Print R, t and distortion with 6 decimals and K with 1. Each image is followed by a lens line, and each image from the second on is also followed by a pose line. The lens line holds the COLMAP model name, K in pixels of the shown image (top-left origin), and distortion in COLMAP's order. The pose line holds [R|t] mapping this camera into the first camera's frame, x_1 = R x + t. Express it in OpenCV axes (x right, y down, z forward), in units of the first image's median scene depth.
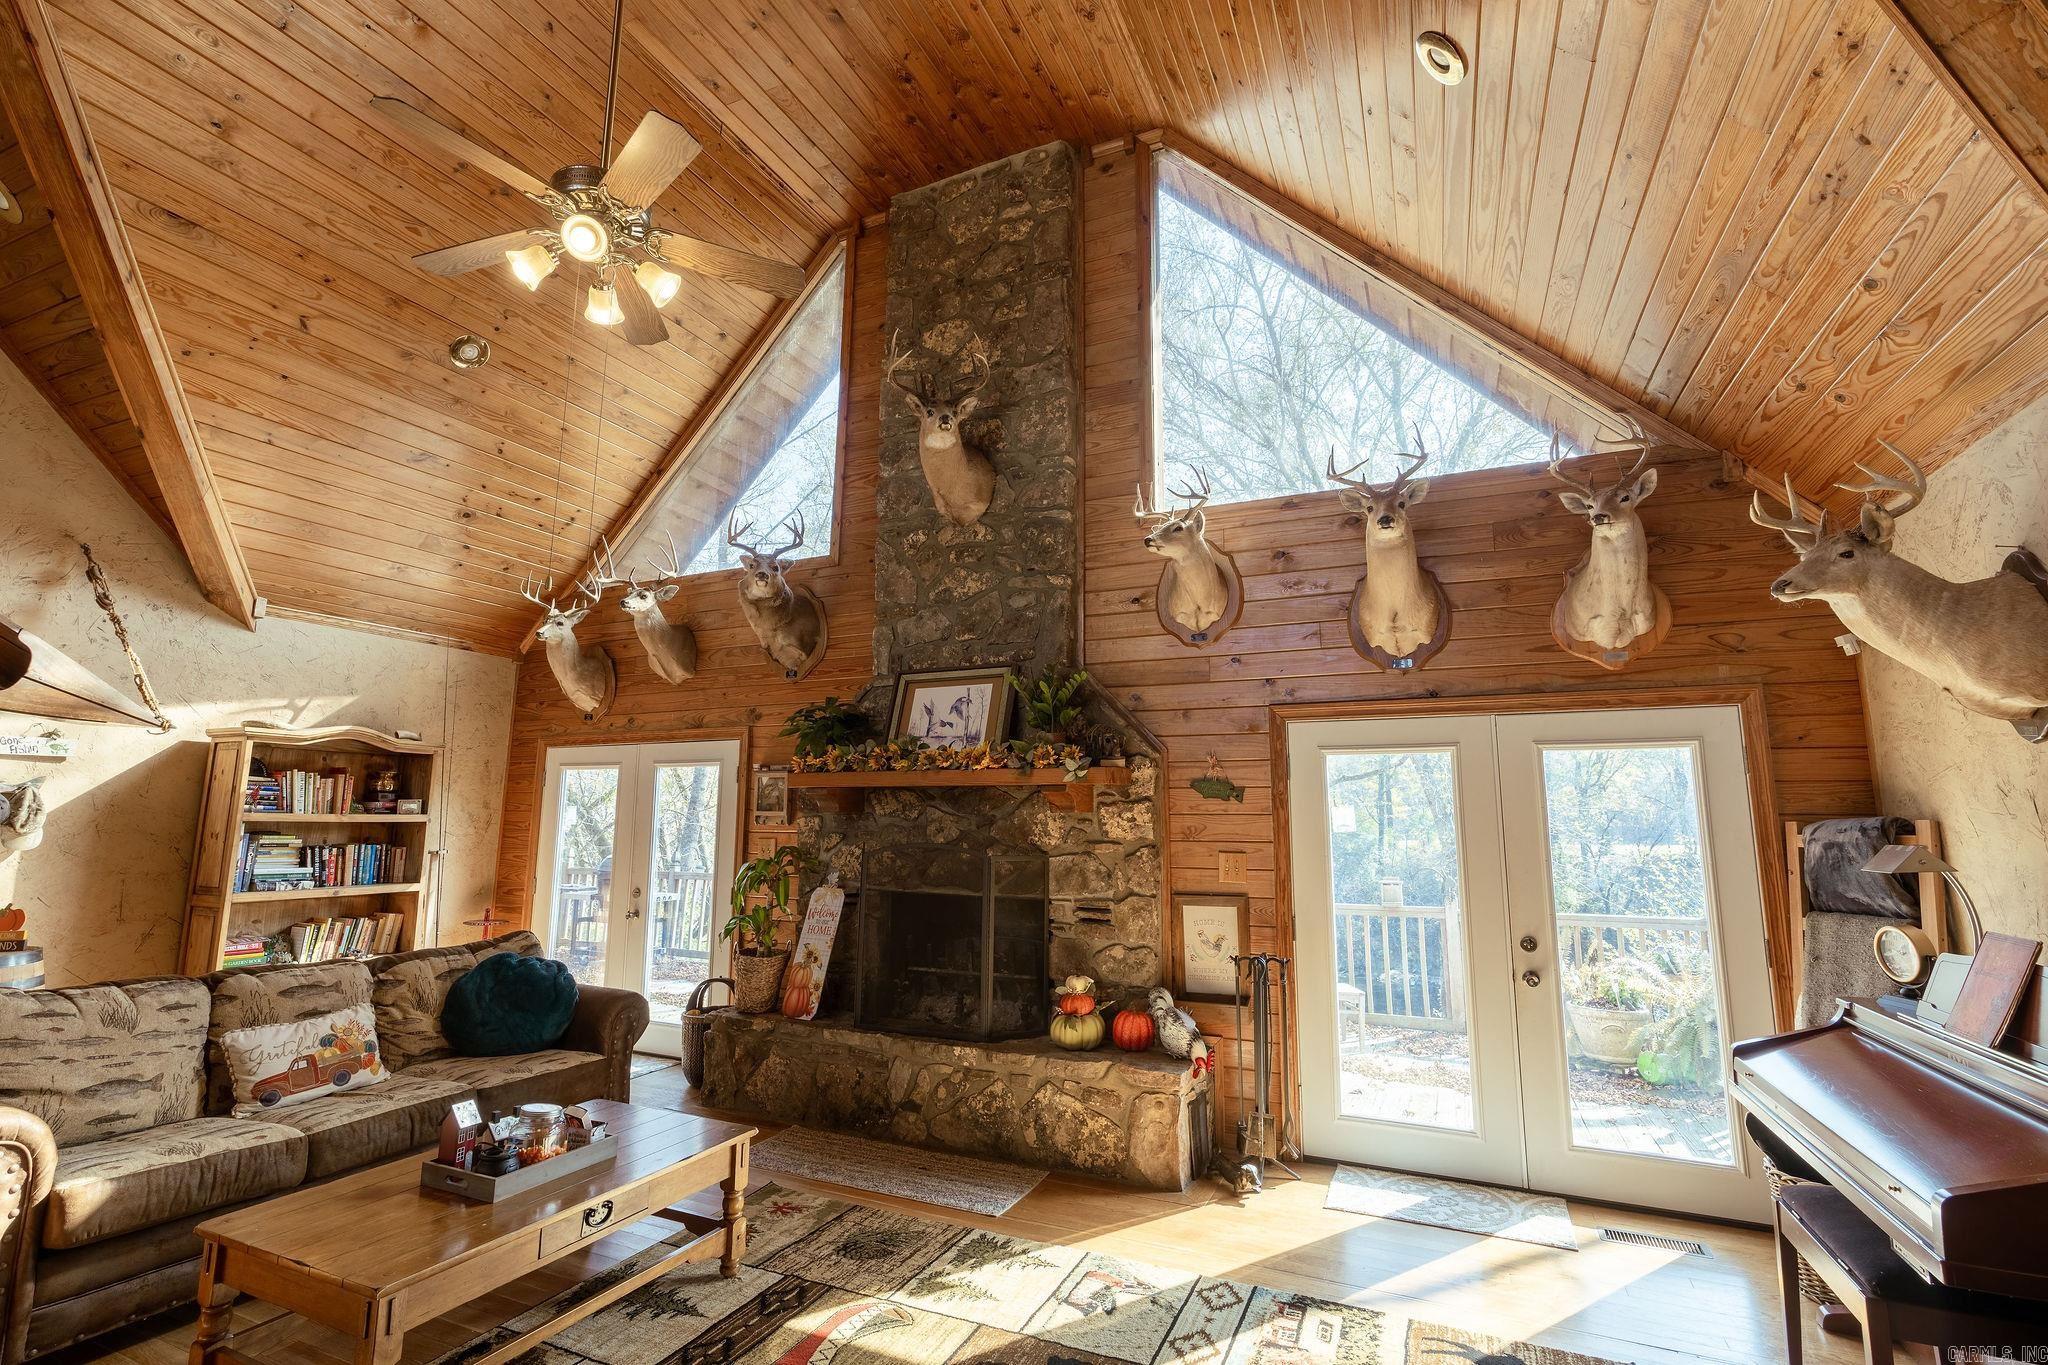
lens RADIAL K [[915.4, 0, 1025.2], [0, 915.4, 687.4], [0, 0, 1]] dist [-0.011368, 0.001398]
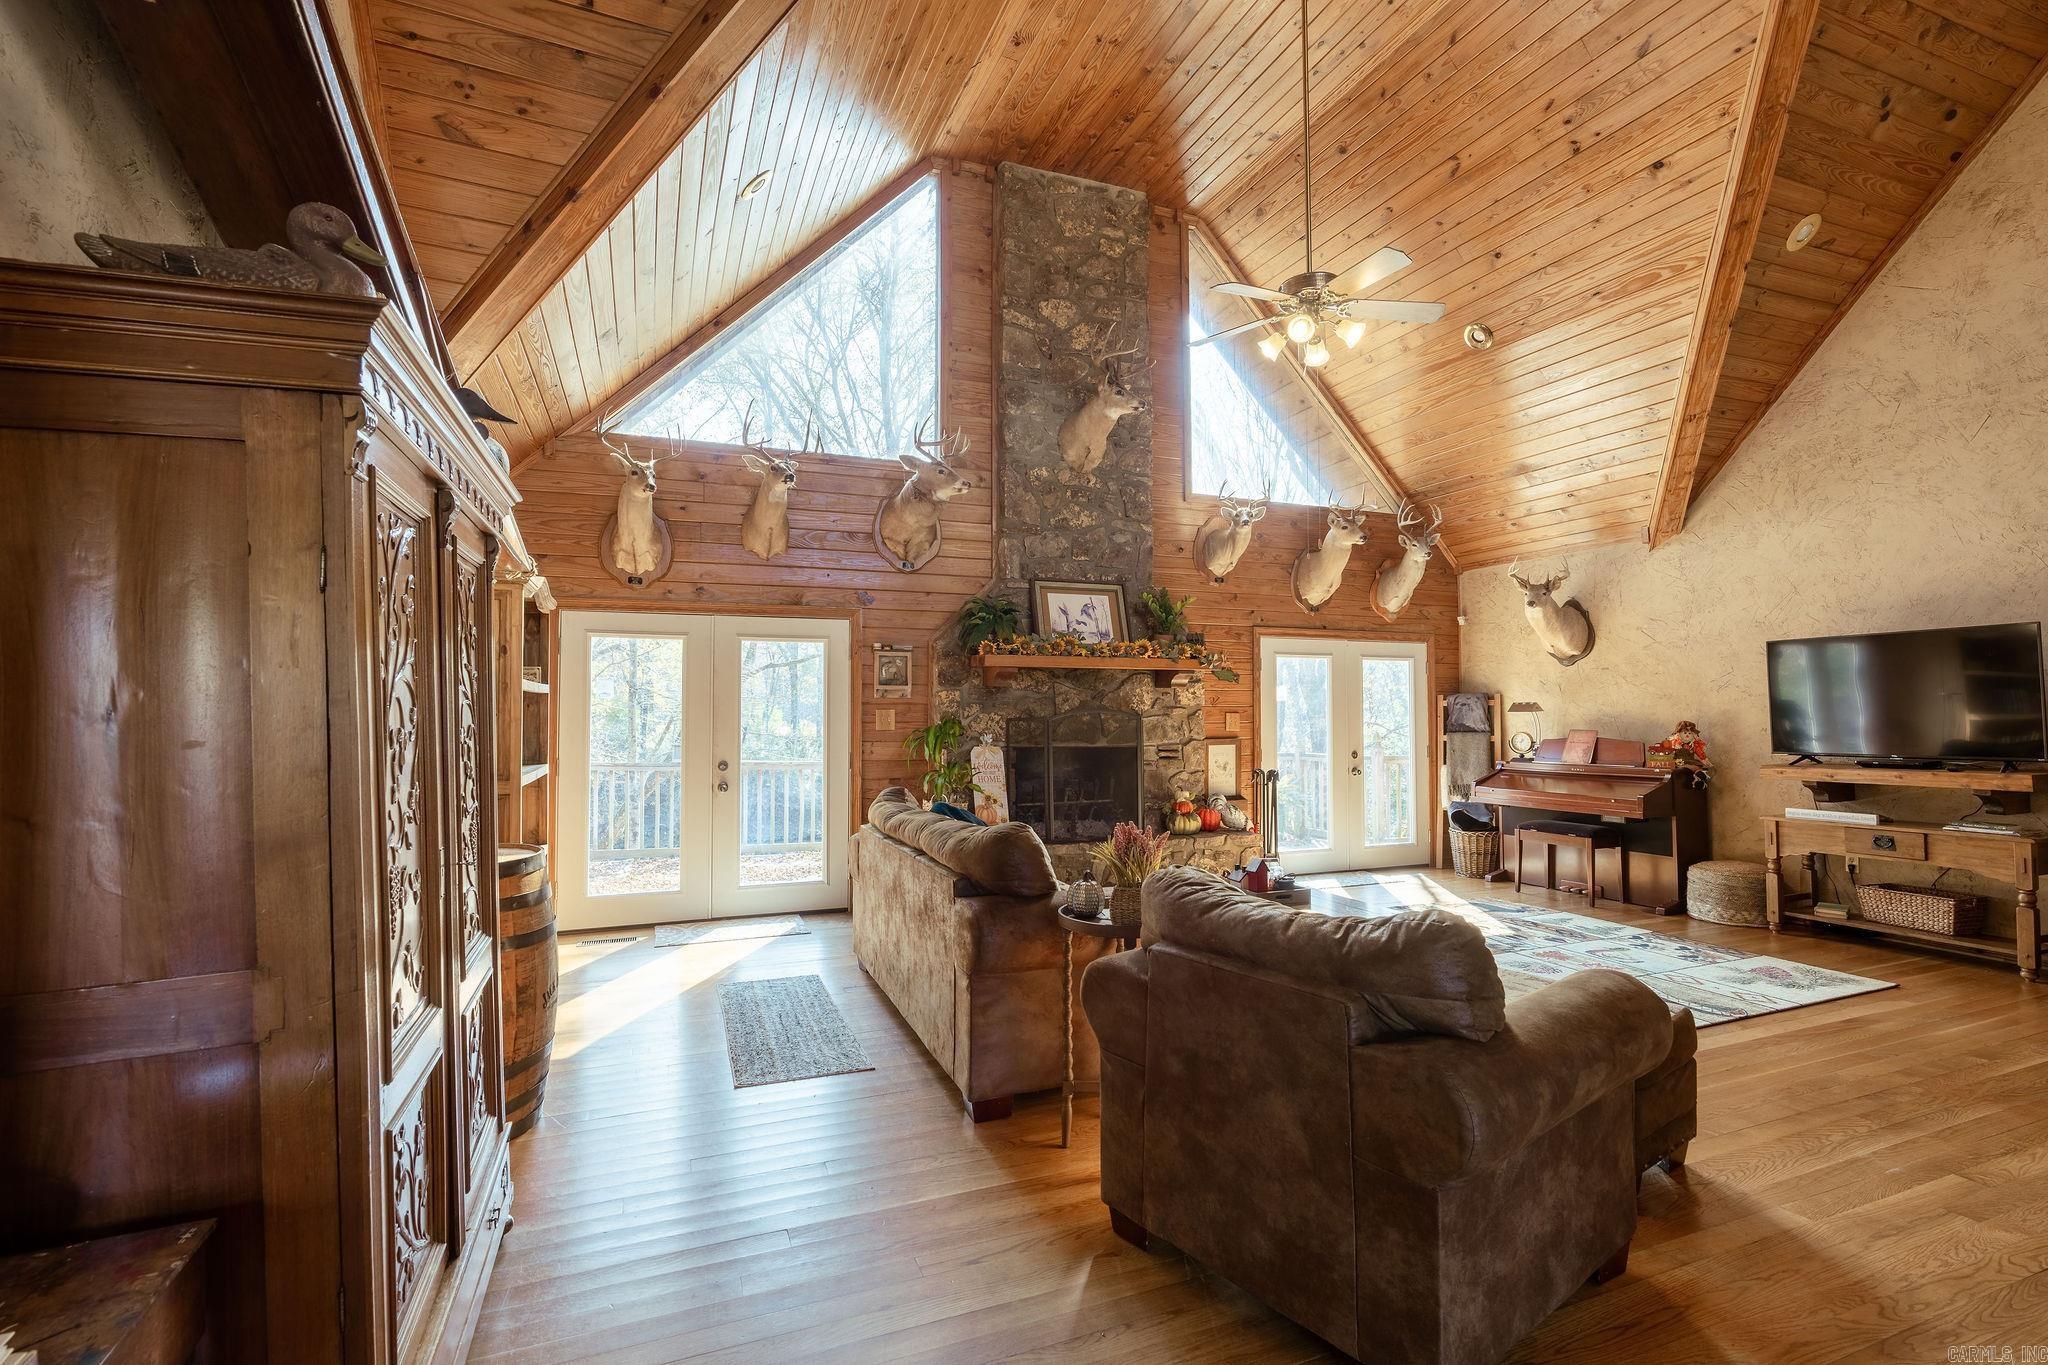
lens RADIAL K [[915.4, 0, 1020.7], [0, 915.4, 689.4], [0, 0, 1]] dist [-0.011368, 0.001398]
pose [[0.693608, 0.008837, 0.720299, -1.126597], [-0.100313, 0.991367, 0.084434, 0.032183], [-0.713334, -0.130819, 0.688506, 0.117597]]
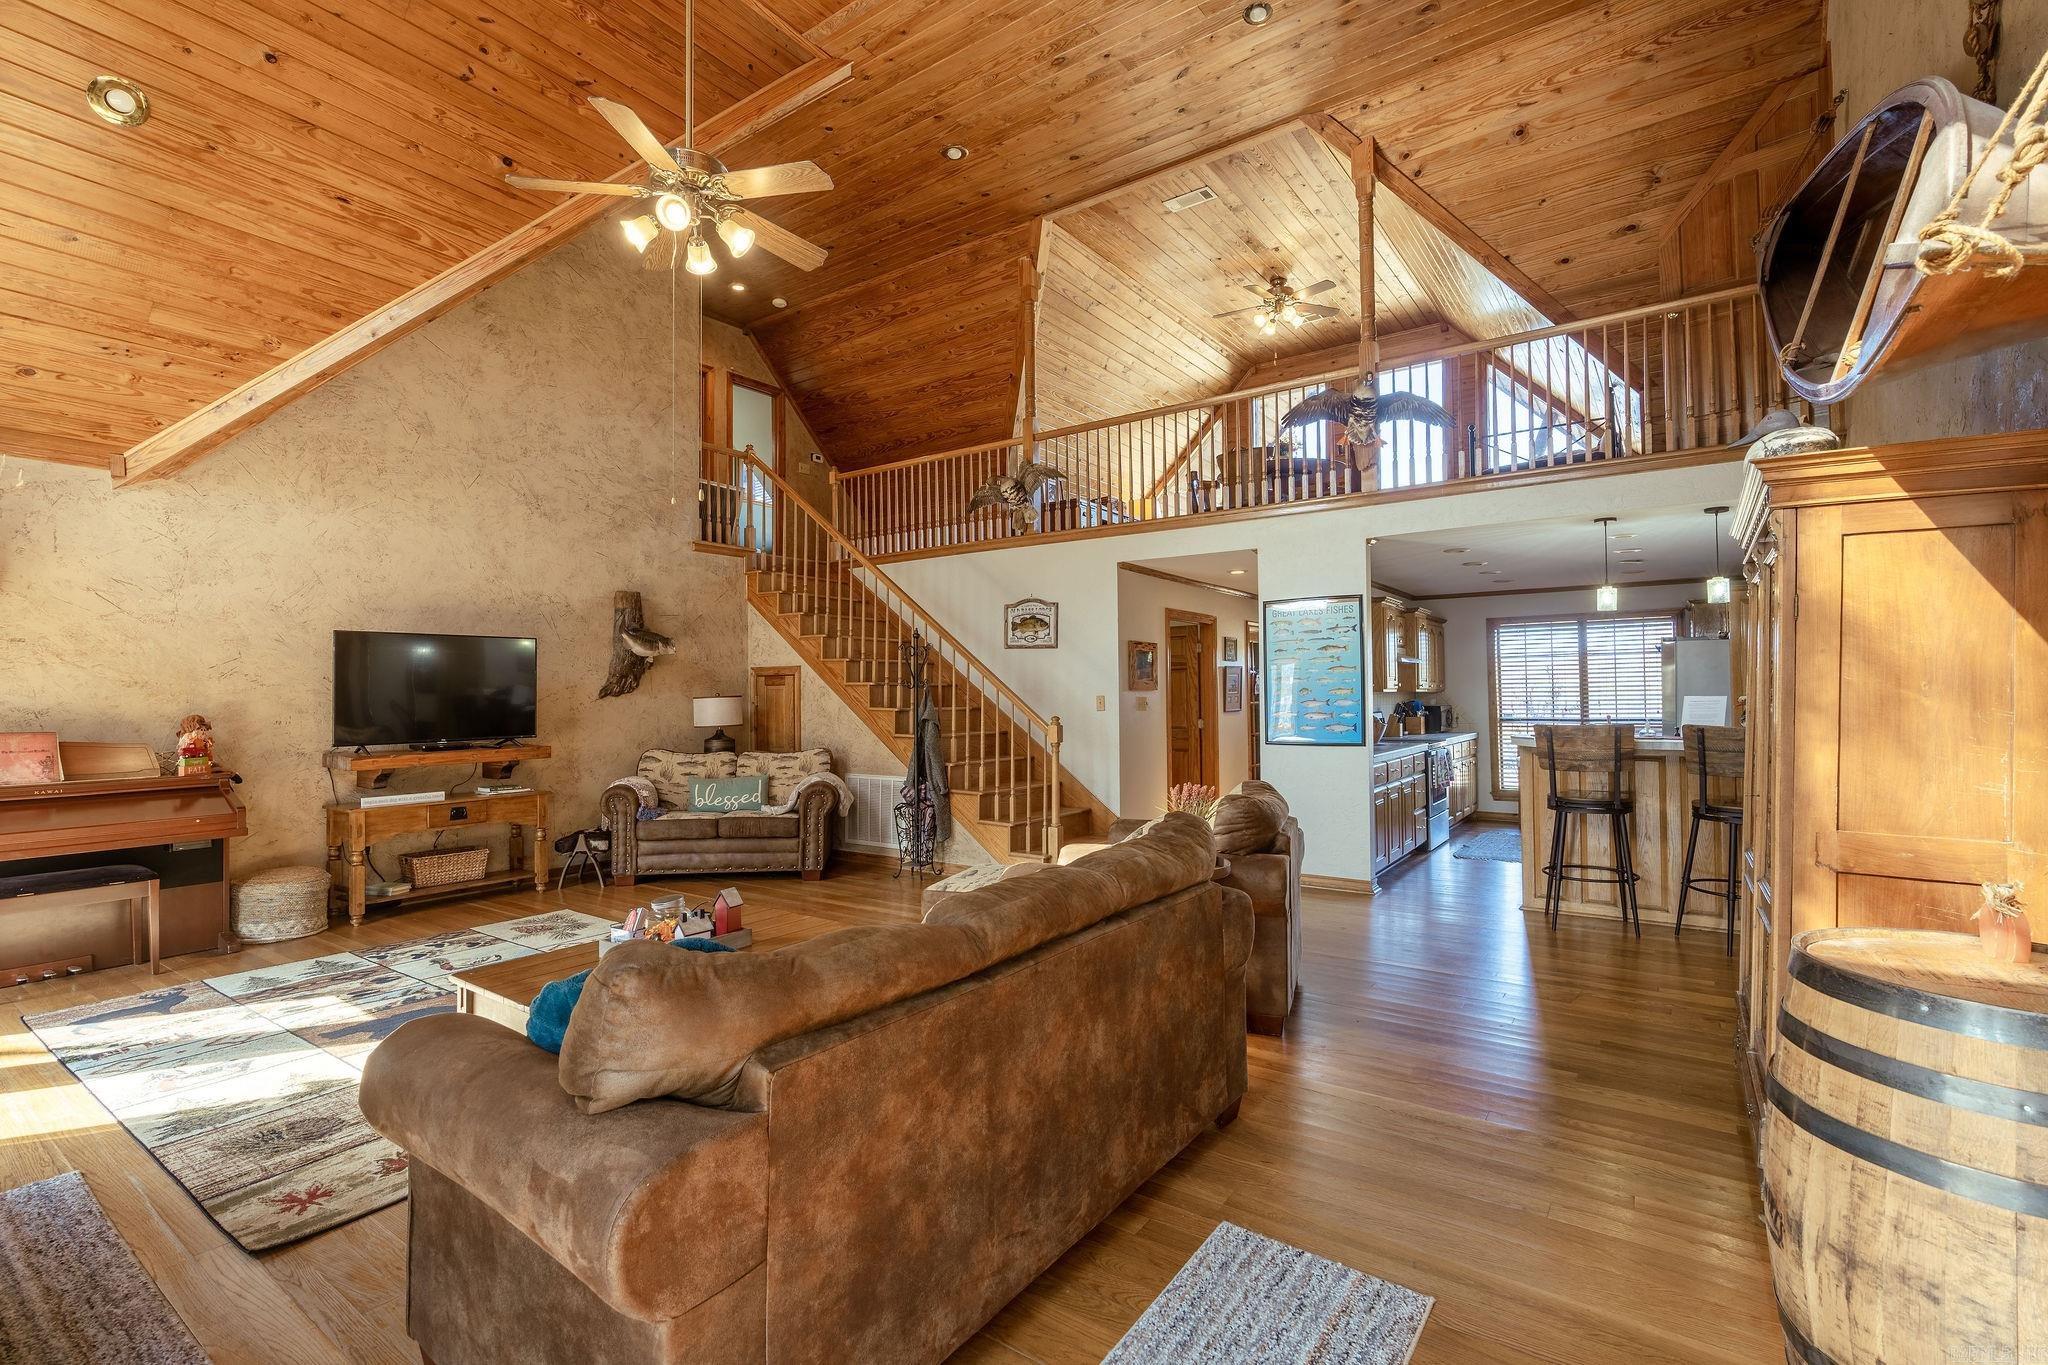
lens RADIAL K [[915.4, 0, 1024.8], [0, 915.4, 680.8], [0, 0, 1]] dist [-0.011368, 0.001398]
pose [[-0.982085, 0.003173, 0.188411, -0.676959], [-0.027885, 0.986403, -0.161961, 0.195433], [-0.186363, -0.164313, -0.968643, 1.173815]]
